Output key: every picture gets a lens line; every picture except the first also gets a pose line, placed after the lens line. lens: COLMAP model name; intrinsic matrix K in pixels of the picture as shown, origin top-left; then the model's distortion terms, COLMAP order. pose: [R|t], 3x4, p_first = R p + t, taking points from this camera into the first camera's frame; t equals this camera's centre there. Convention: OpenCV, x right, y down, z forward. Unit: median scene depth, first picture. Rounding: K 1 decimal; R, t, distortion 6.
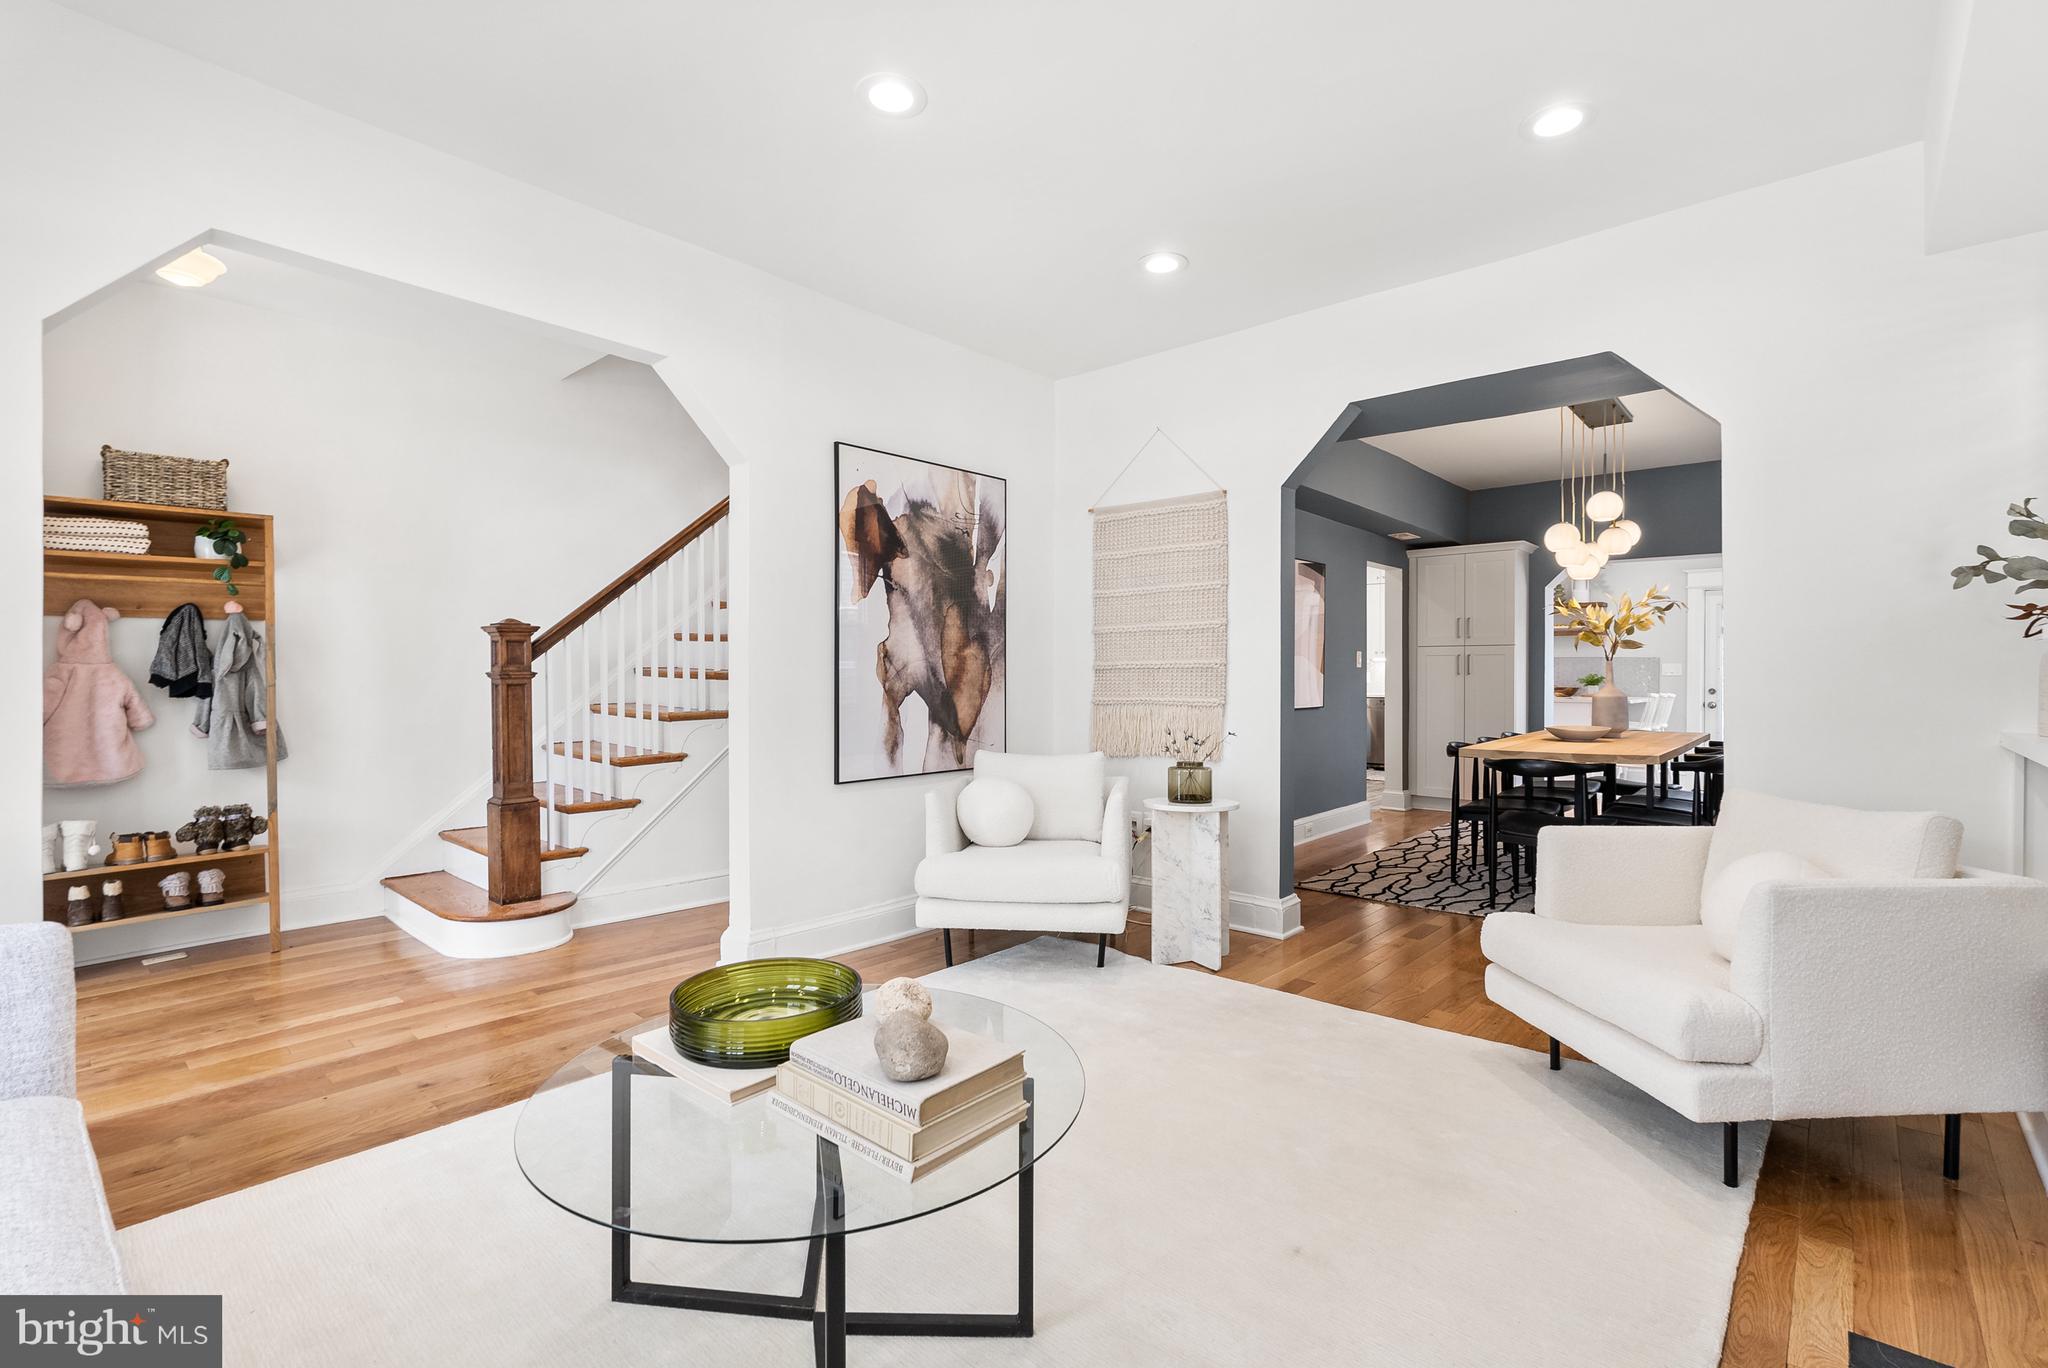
lens RADIAL K [[918.3, 0, 1029.7], [0, 918.3, 678.9], [0, 0, 1]] dist [0.000114, -0.000969]
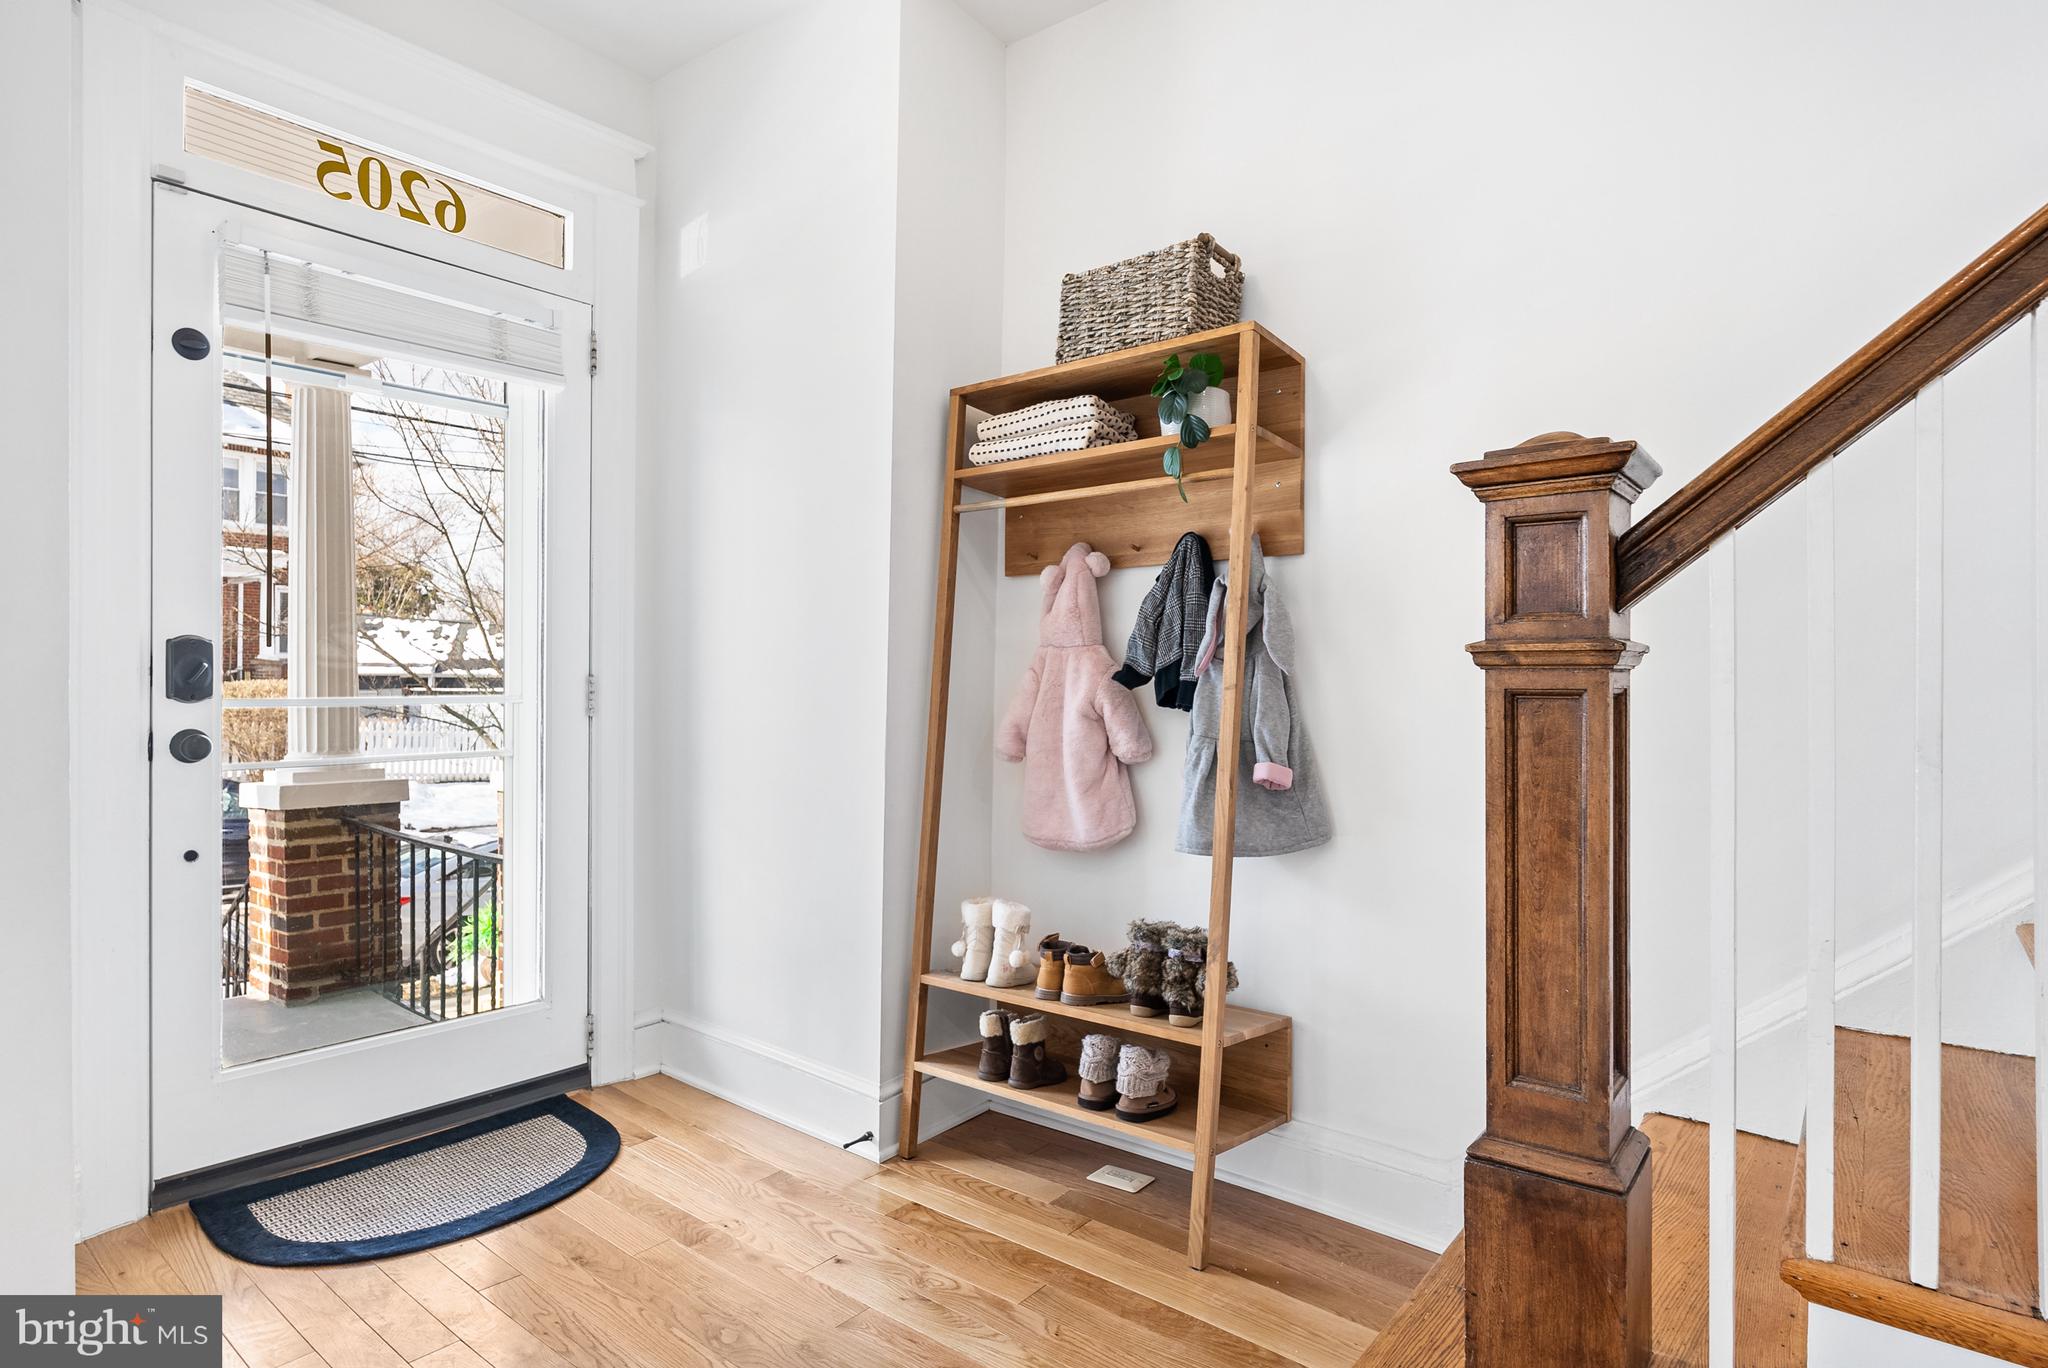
lens RADIAL K [[1115.7, 0, 1027.9], [0, 1115.7, 684.4], [0, 0, 1]] dist [0.007069, 0.000686]
pose [[0.042856, 0.011313, -0.999017, -0.274543], [-0.018402, 0.999775, 0.010532, 0.001204], [0.998912, 0.017932, 0.043055, 0.898083]]
